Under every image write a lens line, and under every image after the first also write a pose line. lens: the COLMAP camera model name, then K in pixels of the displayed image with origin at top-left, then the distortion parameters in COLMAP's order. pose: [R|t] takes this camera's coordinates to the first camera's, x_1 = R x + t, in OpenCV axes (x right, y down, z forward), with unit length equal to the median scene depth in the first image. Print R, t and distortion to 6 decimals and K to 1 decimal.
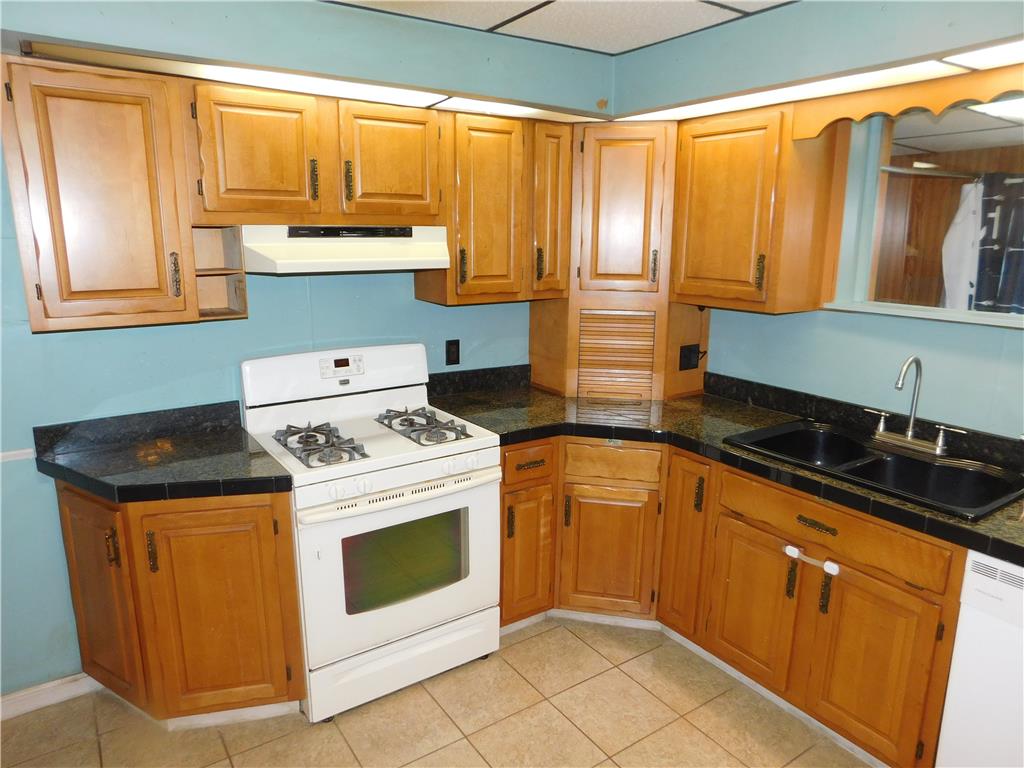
lens RADIAL K [[674.0, 0, 510.9], [0, 674.0, 384.9], [0, 0, 1]] dist [-0.012697, 0.002591]
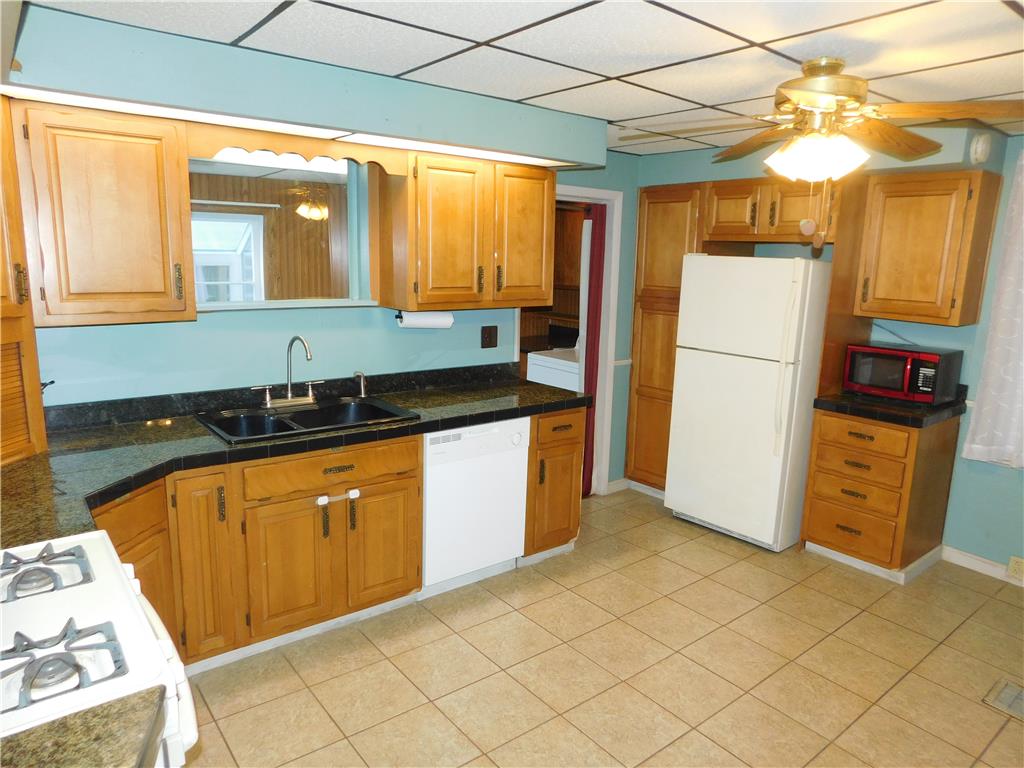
lens RADIAL K [[674.0, 0, 511.6], [0, 674.0, 384.4], [0, 0, 1]] dist [-0.012697, 0.002591]
pose [[-0.075273, -0.196359, 0.977639, -0.790196], [0.188197, 0.960003, 0.207307, -0.152884], [-0.979243, 0.199593, -0.035308, 0.656918]]
